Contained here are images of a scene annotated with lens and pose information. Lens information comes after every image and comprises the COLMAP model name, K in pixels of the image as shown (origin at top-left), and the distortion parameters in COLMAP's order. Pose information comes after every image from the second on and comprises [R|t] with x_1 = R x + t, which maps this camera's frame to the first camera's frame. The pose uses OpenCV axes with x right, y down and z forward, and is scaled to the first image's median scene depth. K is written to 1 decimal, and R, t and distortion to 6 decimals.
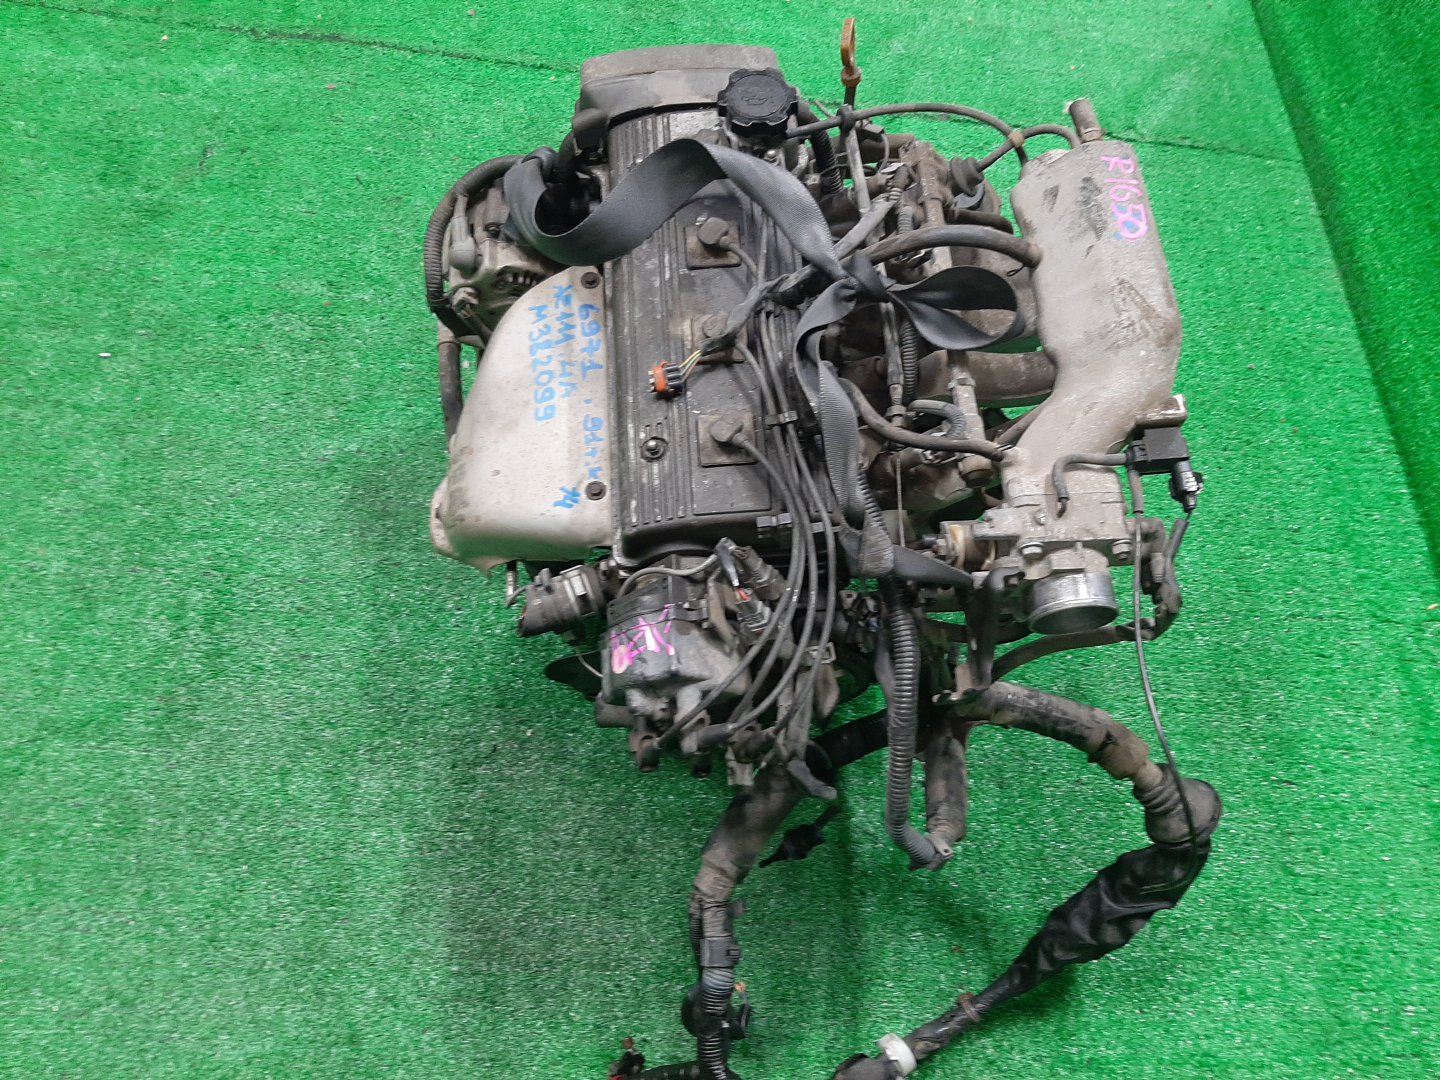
lens RADIAL K [[1124.9, 0, 731.6], [0, 1124.9, 544.4], [0, 0, 1]] dist [0.018709, -0.044934]
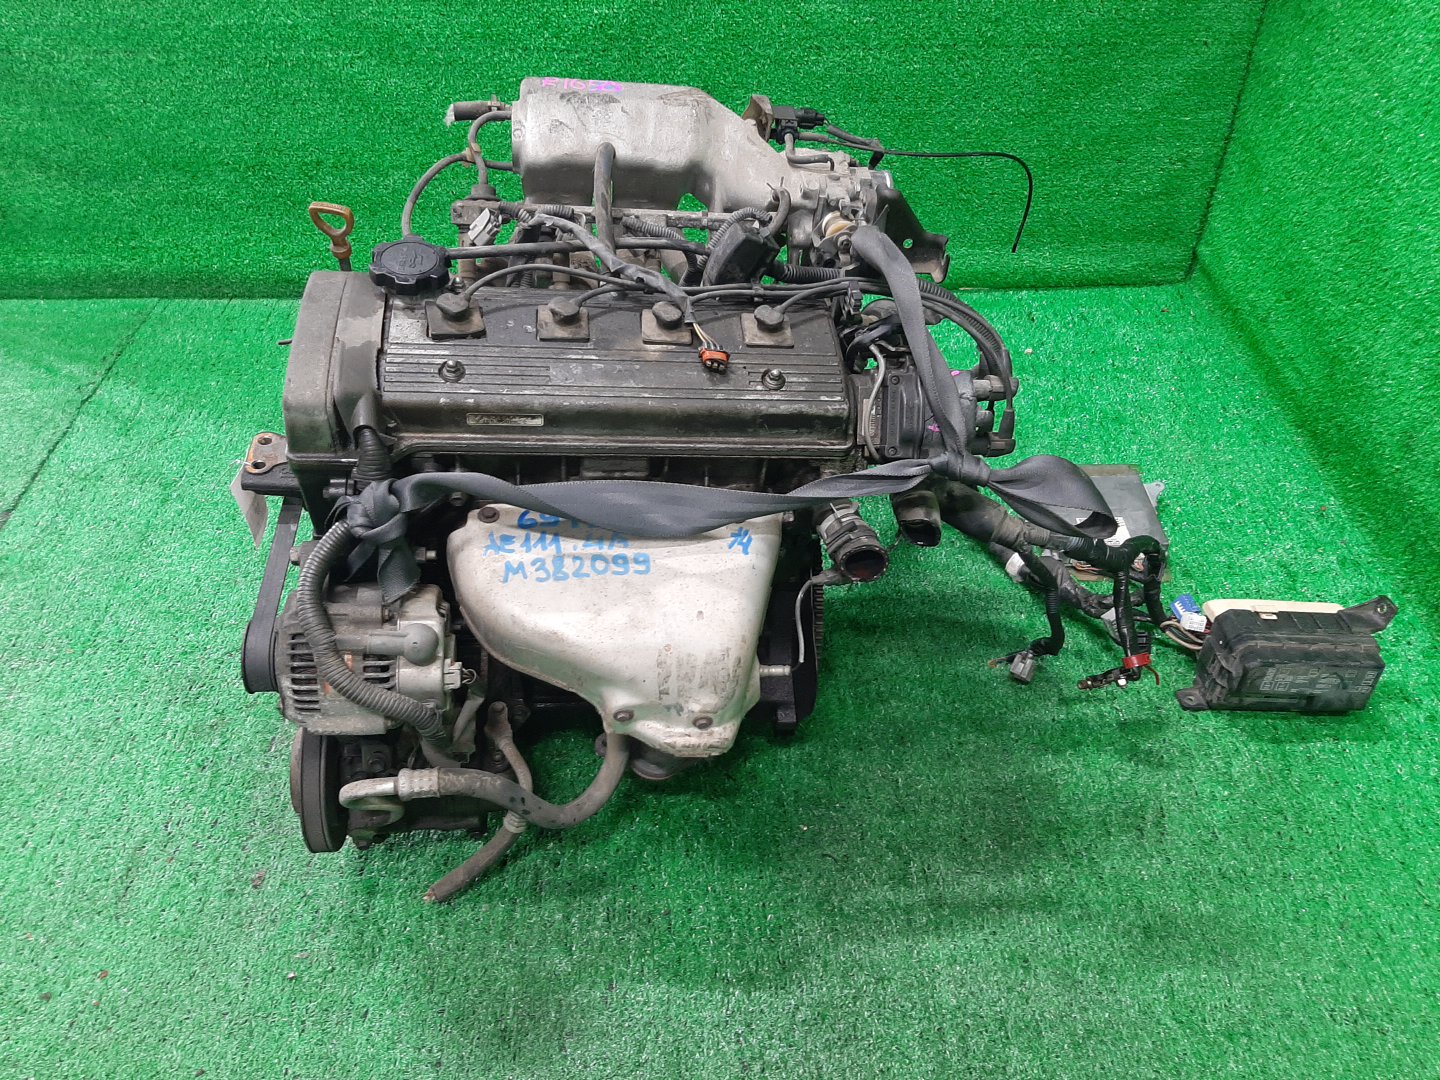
lens RADIAL K [[1124.9, 0, 720.8], [0, 1124.9, 541.9], [0, 0, 1]] dist [0.018709, -0.044934]
pose [[-0.035798, -0.750273, 0.660158, -0.856506], [0.861988, 0.311065, 0.400269, -0.486963], [-0.505663, 0.583377, 0.635591, 0.360552]]
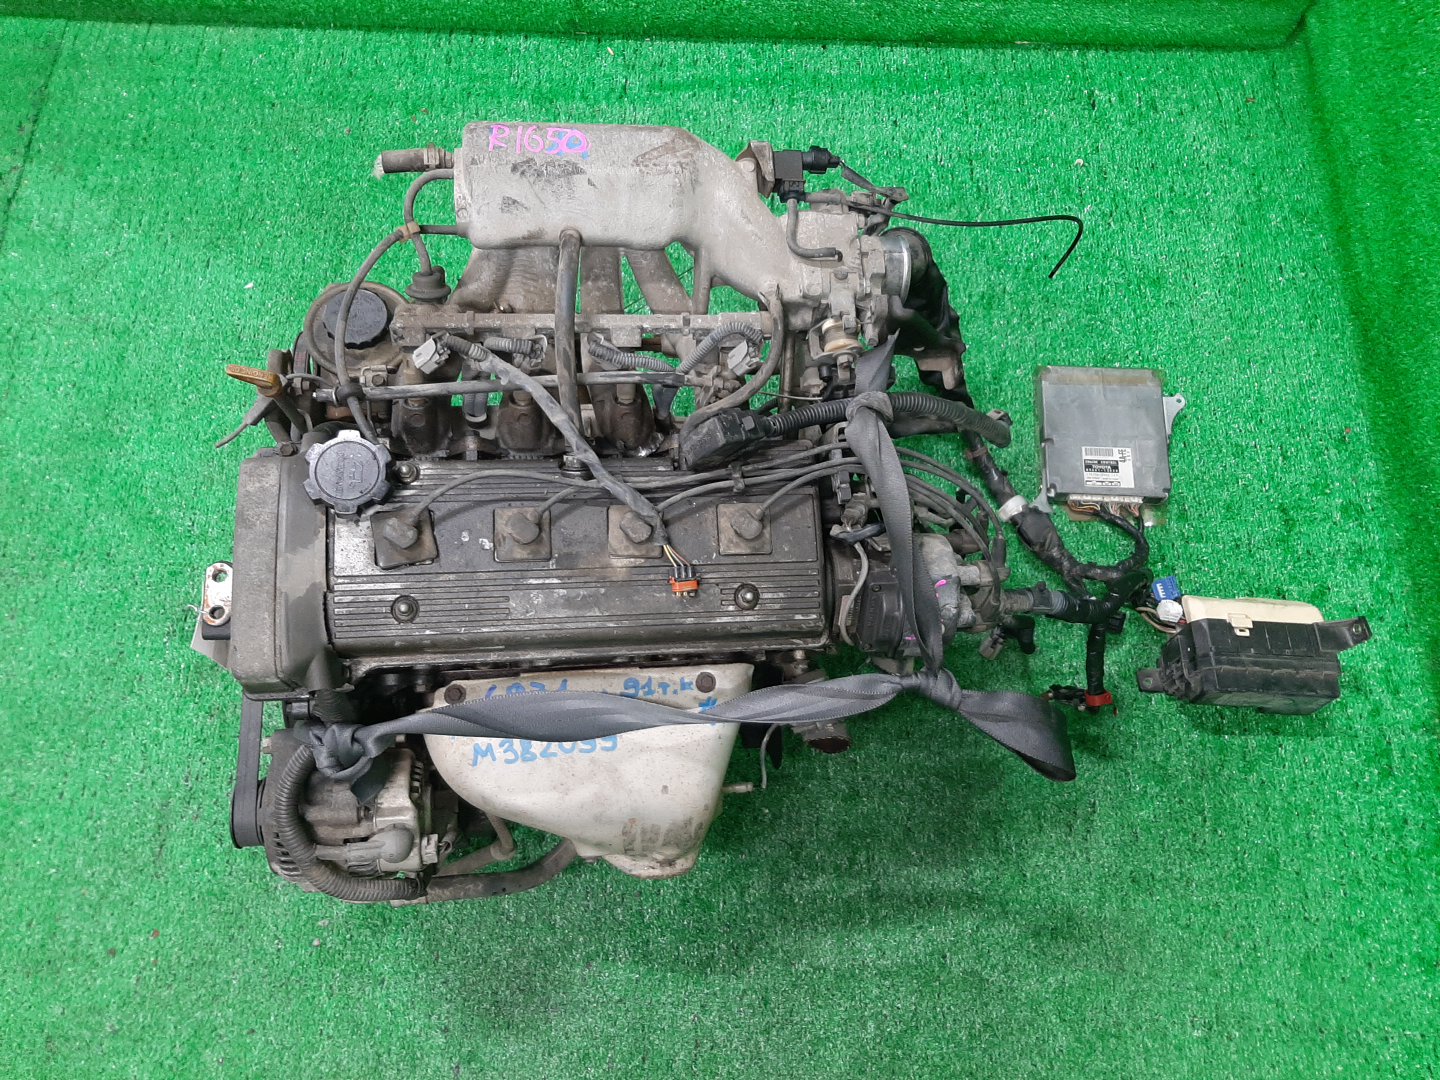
lens RADIAL K [[1124.9, 0, 720.7], [0, 1124.9, 536.9], [0, 0, 1]] dist [0.018709, -0.044934]
pose [[0.008390, -0.970796, 0.239760, -0.246498], [0.856644, 0.130664, 0.499087, -0.591436], [-0.515840, 0.201202, 0.832723, 0.093853]]
